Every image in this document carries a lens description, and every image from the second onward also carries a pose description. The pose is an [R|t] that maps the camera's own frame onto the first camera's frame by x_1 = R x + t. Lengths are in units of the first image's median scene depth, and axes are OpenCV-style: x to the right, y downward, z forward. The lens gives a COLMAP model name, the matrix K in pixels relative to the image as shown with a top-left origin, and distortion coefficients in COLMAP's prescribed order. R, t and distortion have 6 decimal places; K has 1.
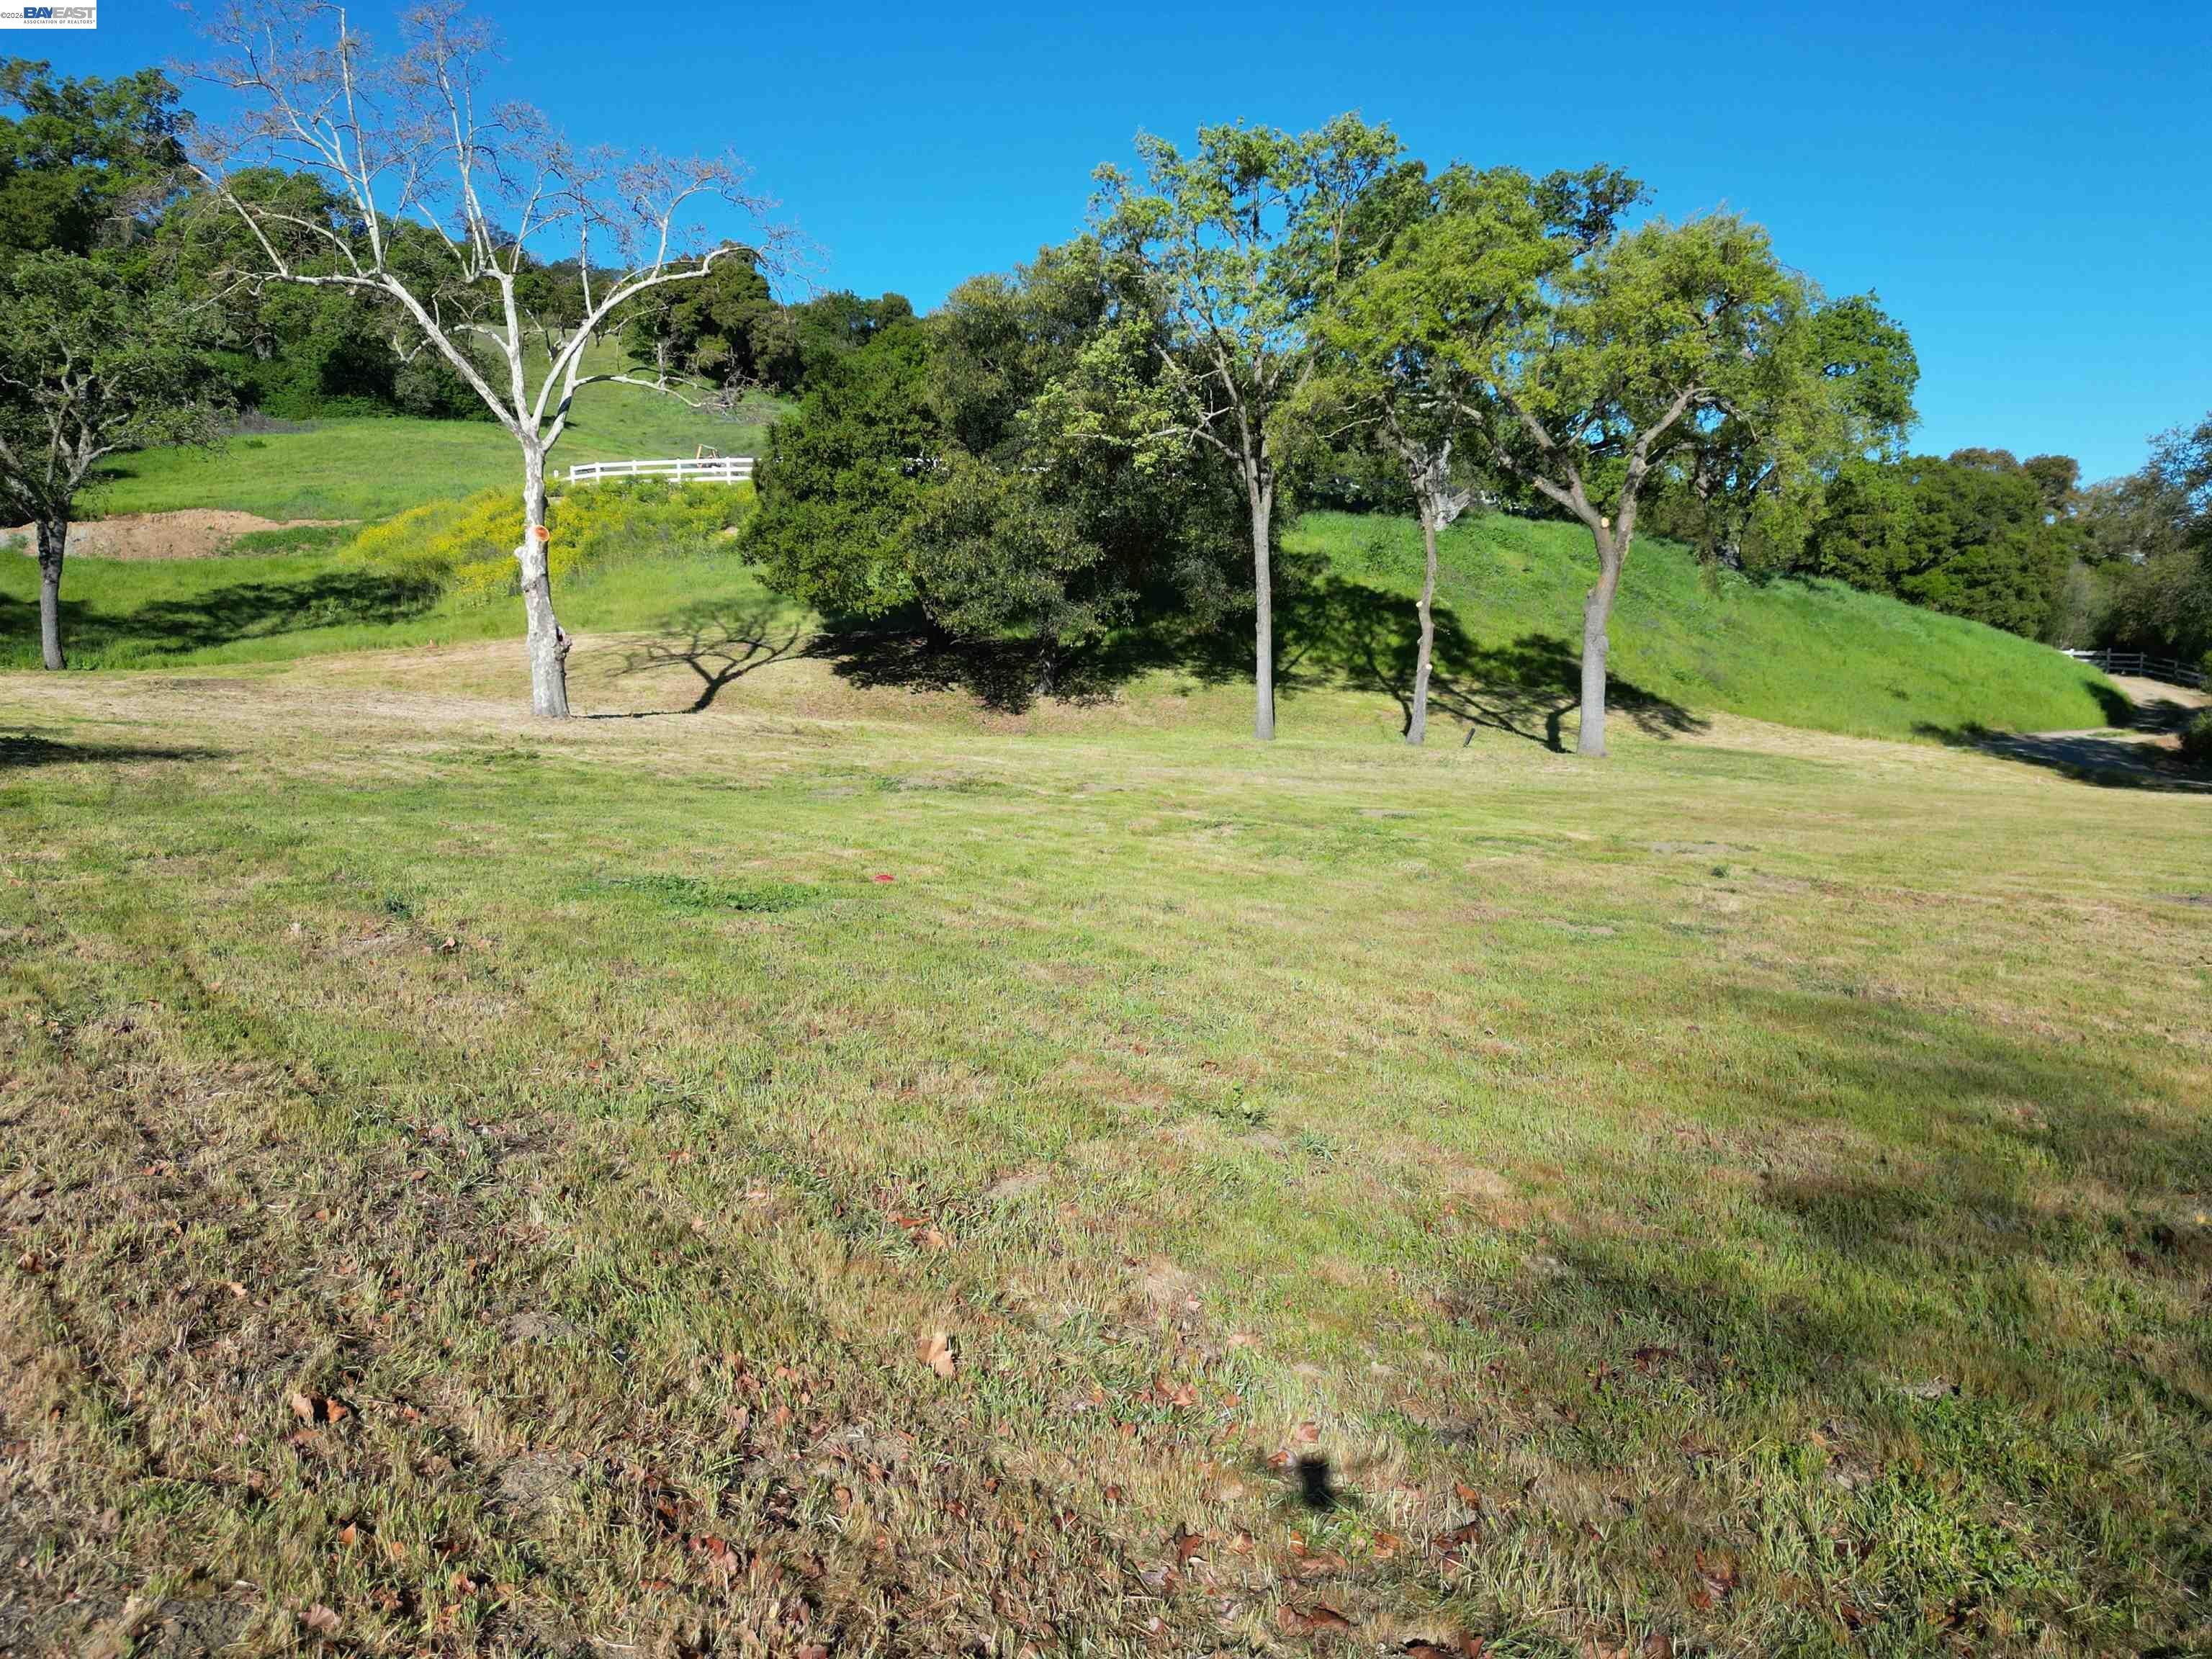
lens RADIAL K [[1553.6, 0, 1092.1], [0, 1553.6, 824.7], [0, 0, 1]] dist [0.069952, -0.058547]
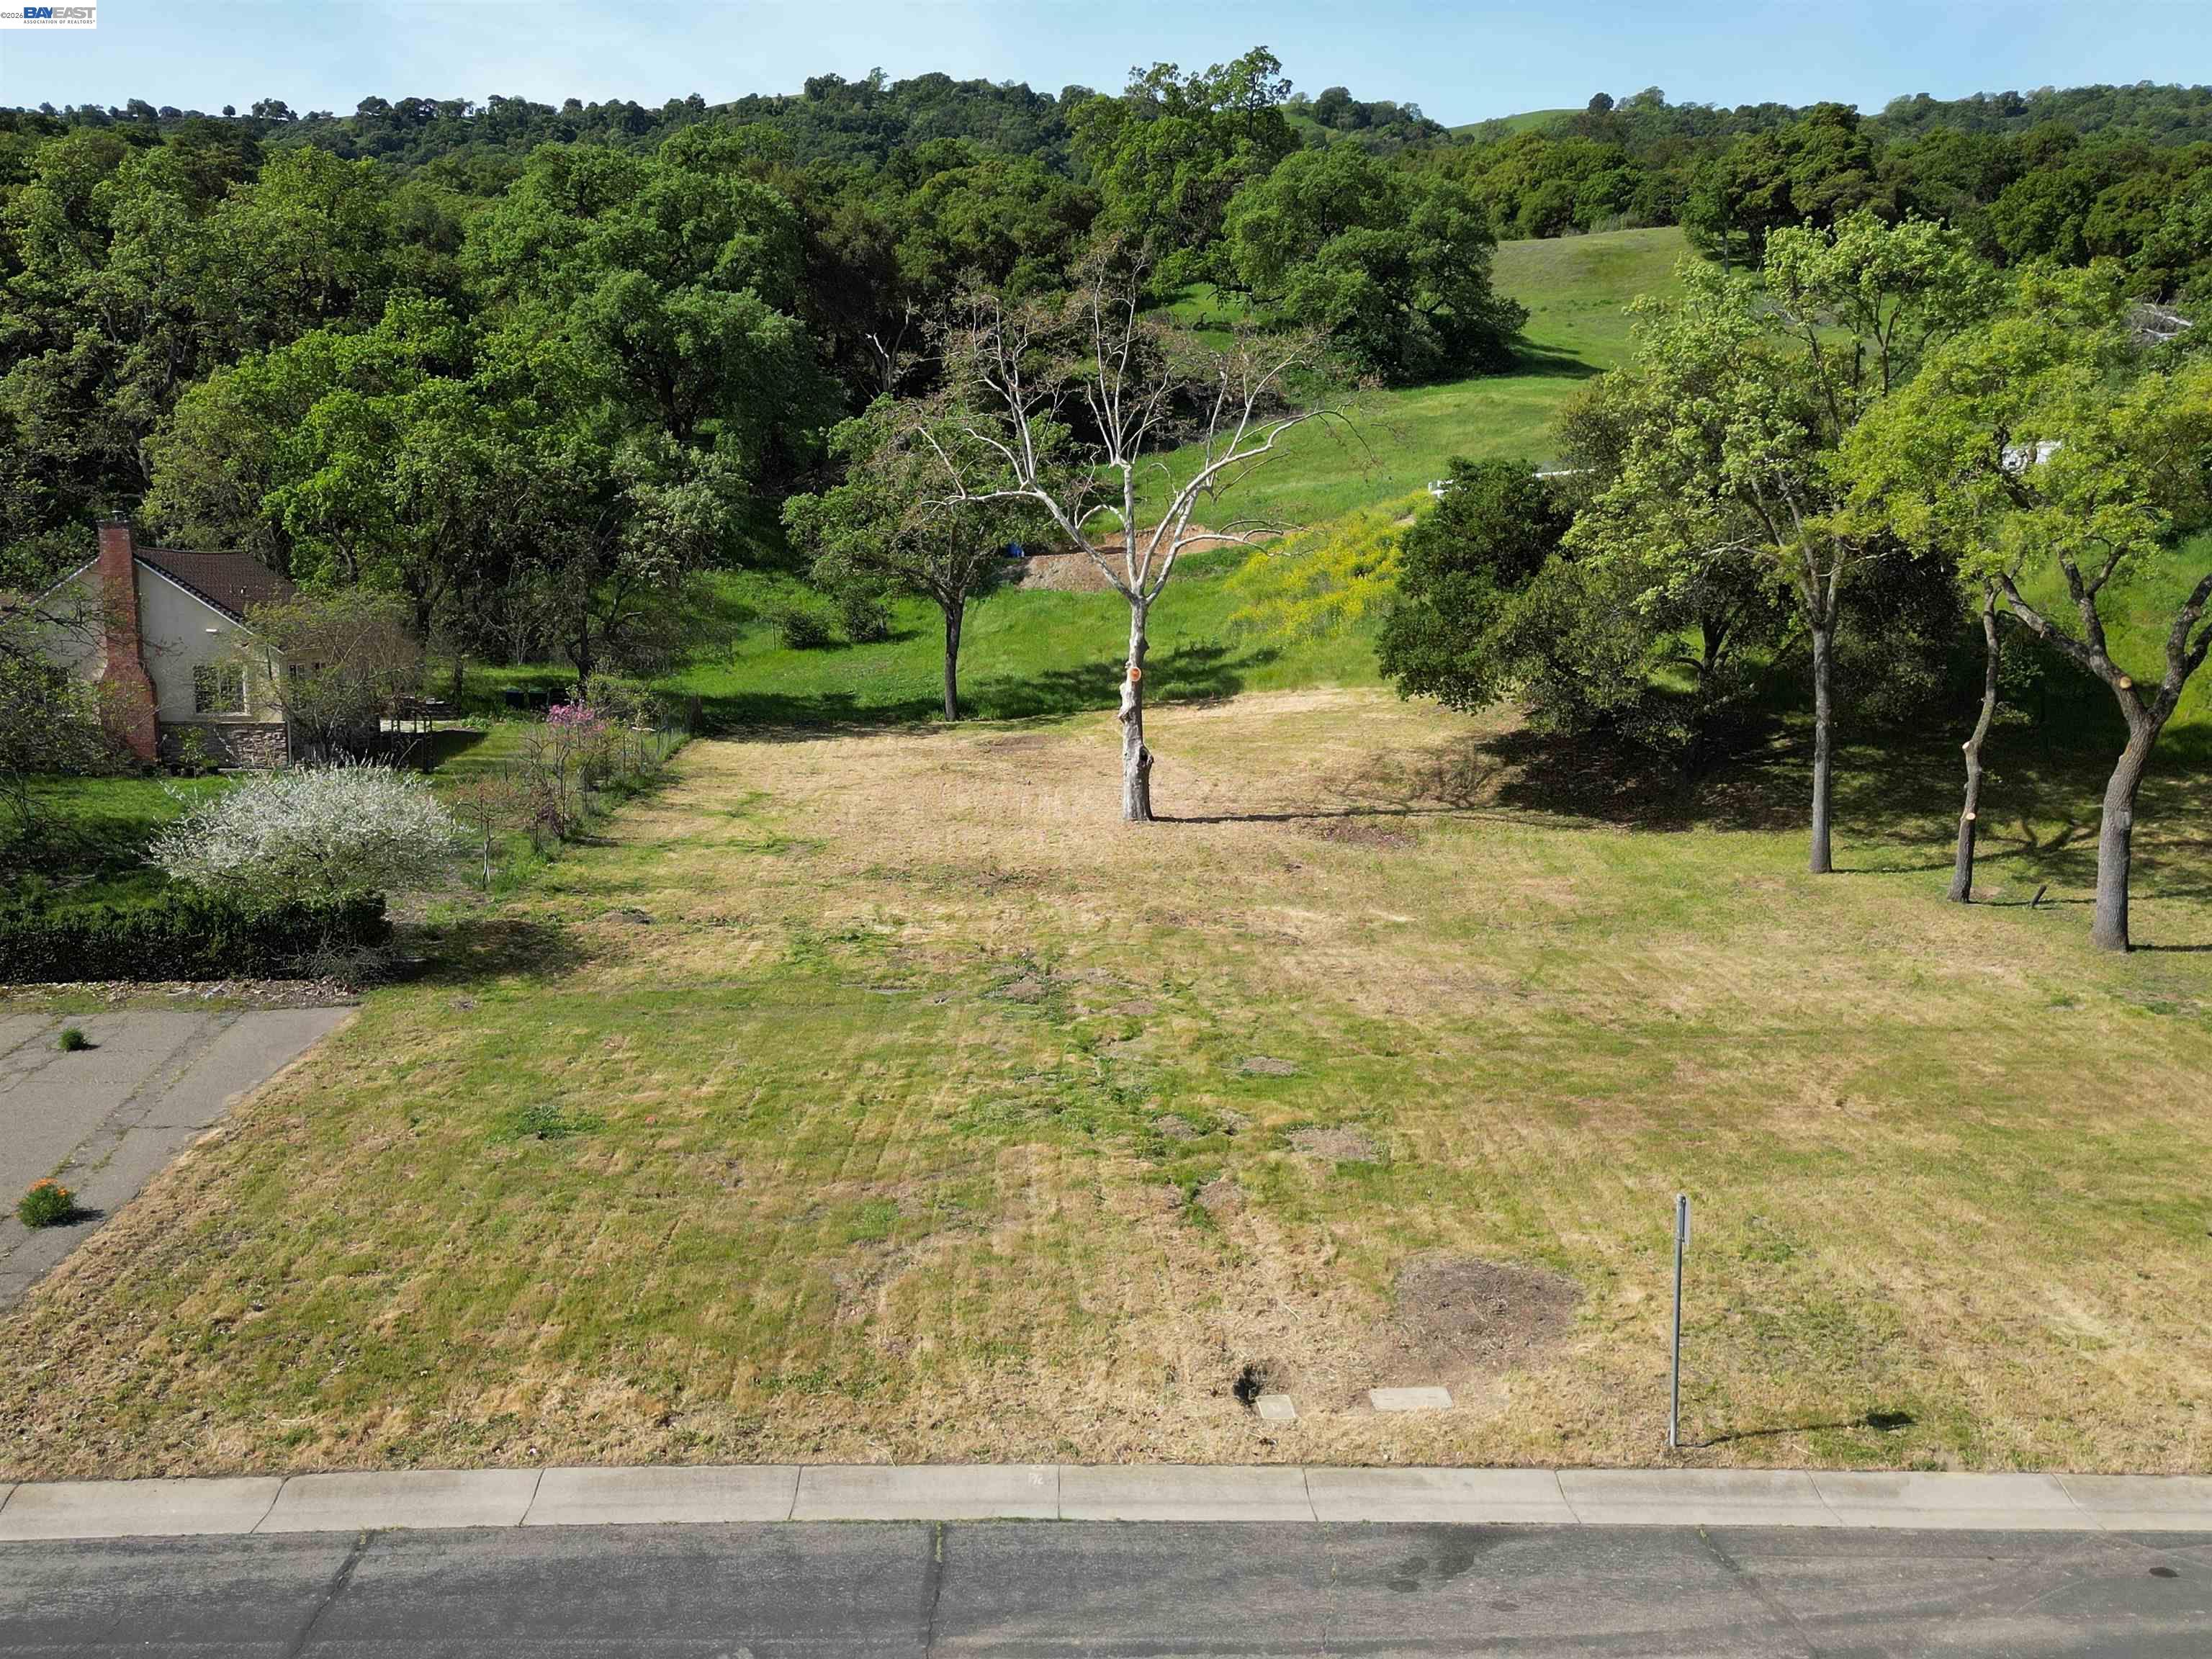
lens RADIAL K [[1830.3, 0, 1097.0], [0, 1830.3, 827.2], [0, 0, 1]] dist [0.066707, -0.053336]
pose [[0.777492, 0.076824, -0.624183, 0.378064], [-0.043009, 0.996682, 0.069098, -0.113745], [0.627420, -0.026878, 0.778217, -0.108928]]
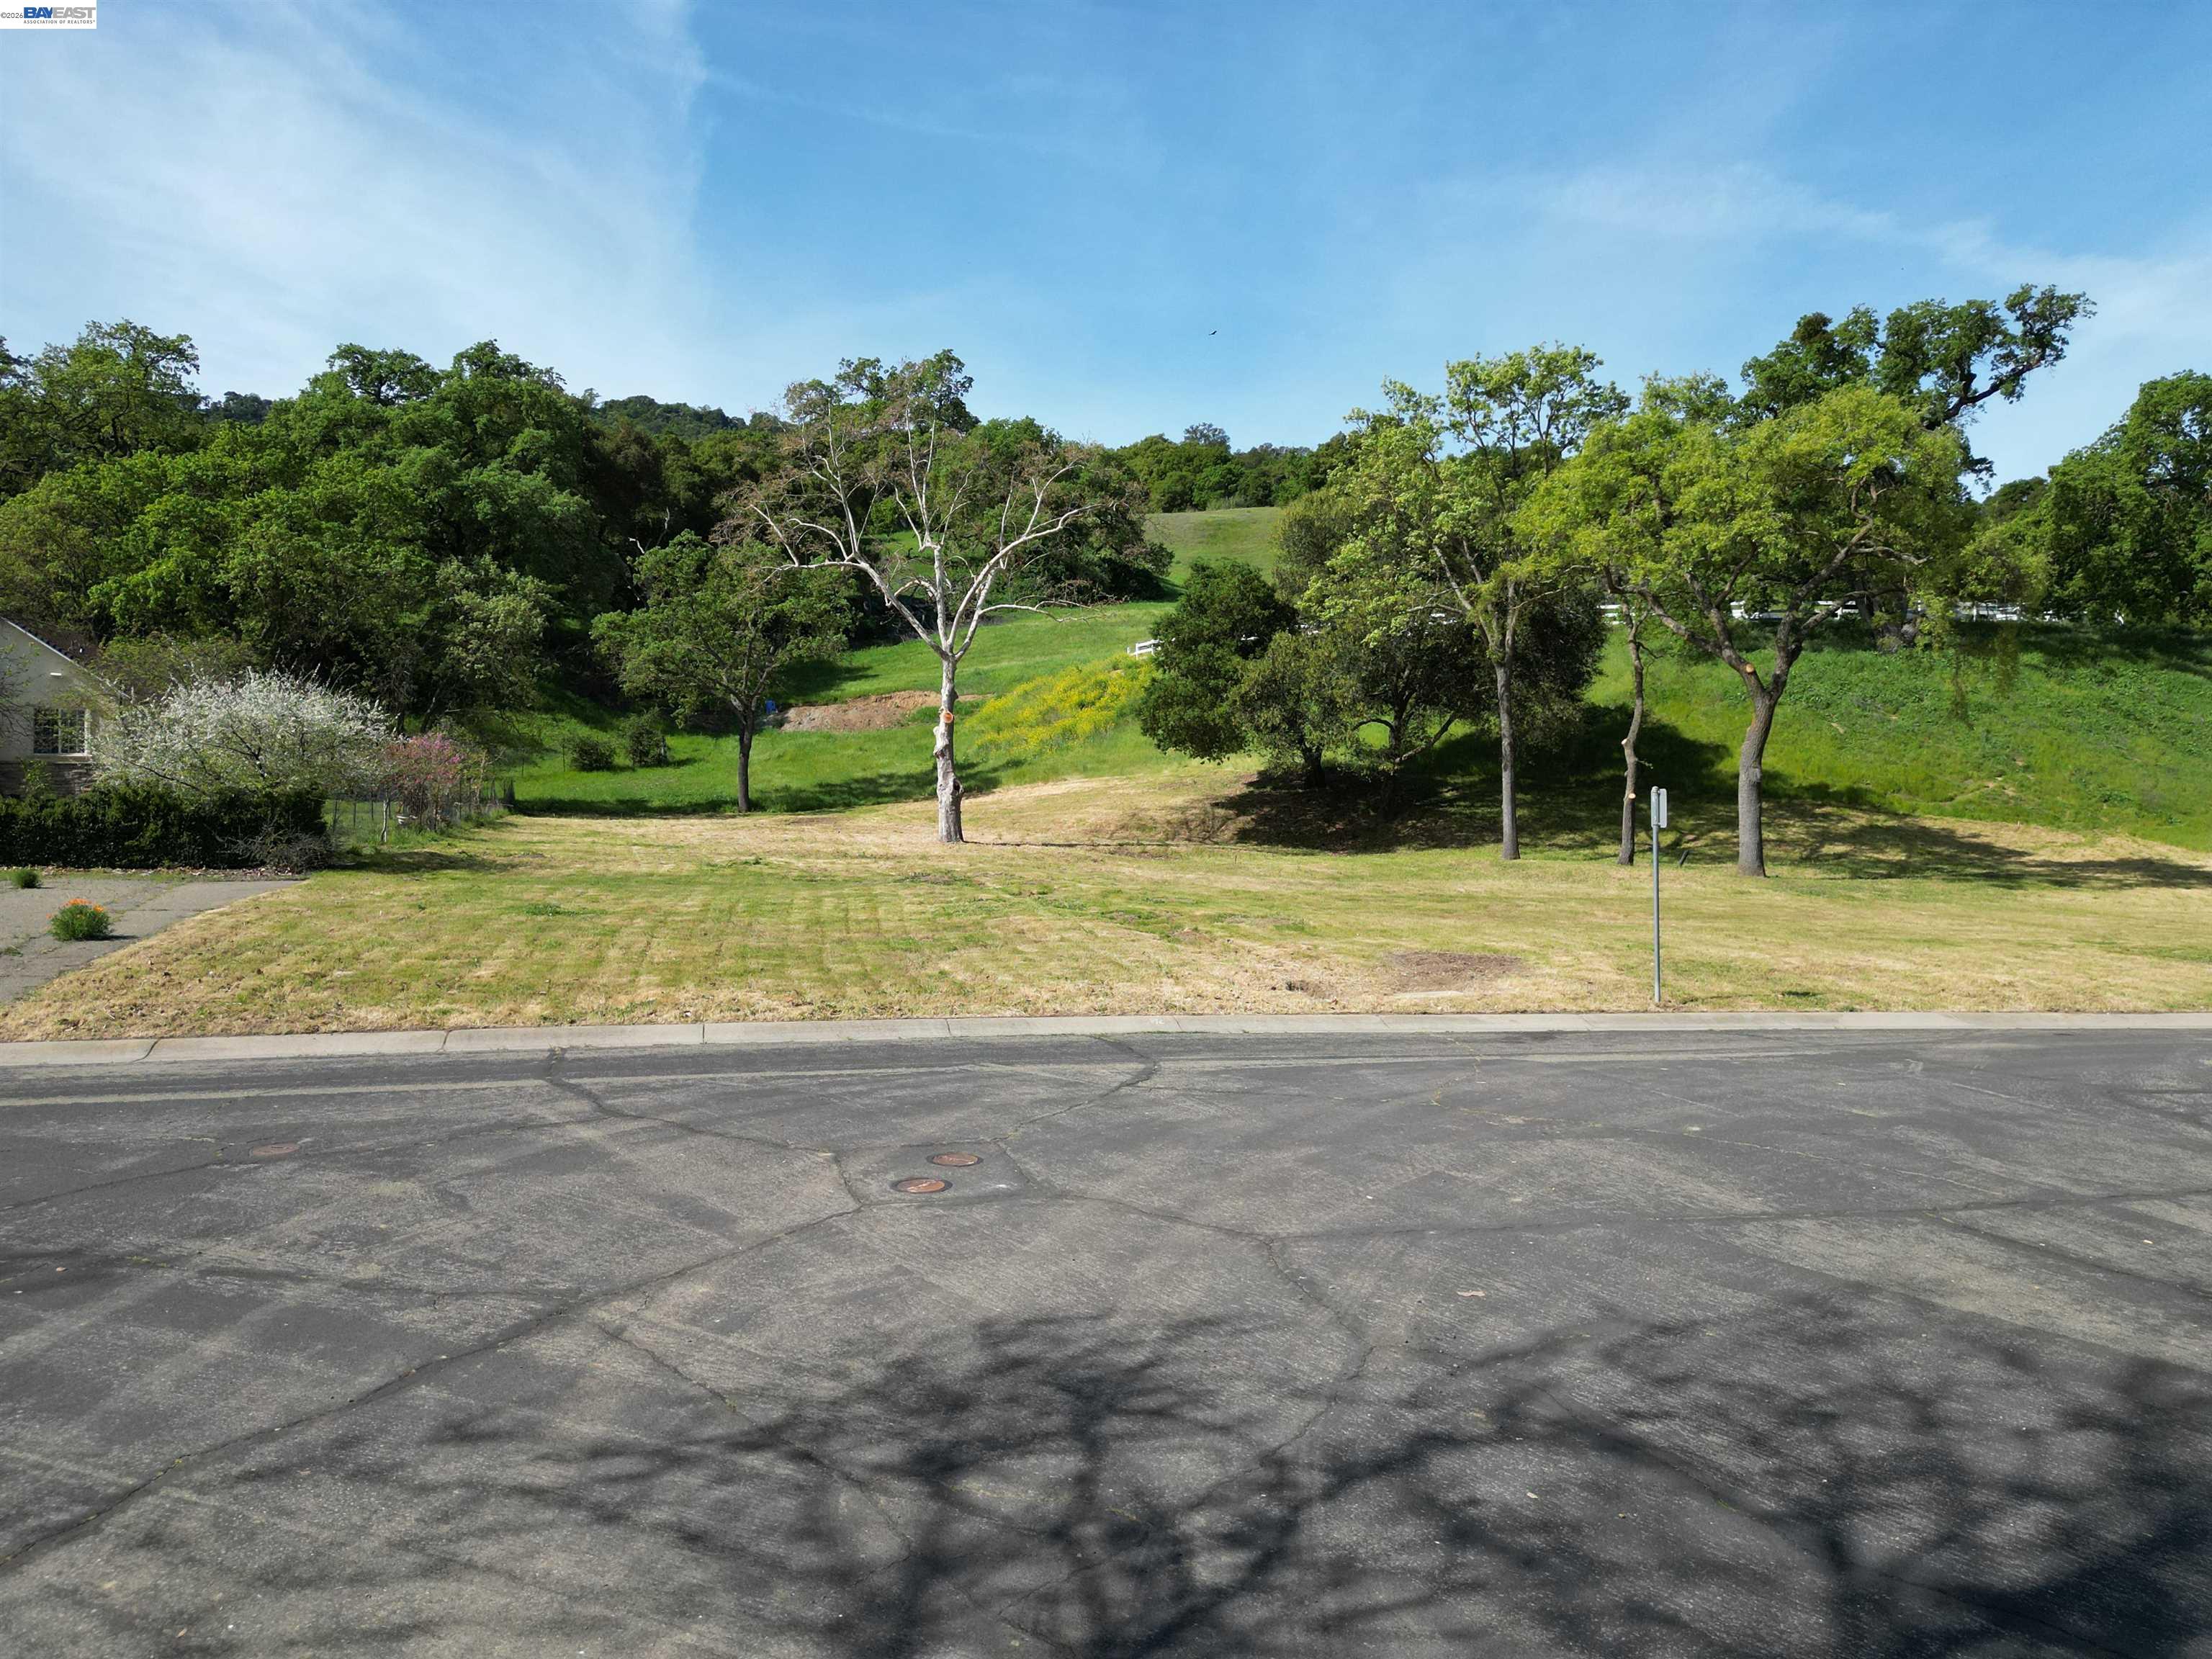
lens RADIAL K [[1553.6, 0, 1097.6], [0, 1553.6, 825.1], [0, 0, 1]] dist [0.069952, -0.058547]
pose [[0.888737, -0.007696, -0.458354, 0.303397], [-0.029332, 0.996856, -0.073611, 0.011865], [0.457479, 0.078865, 0.885716, -0.147120]]
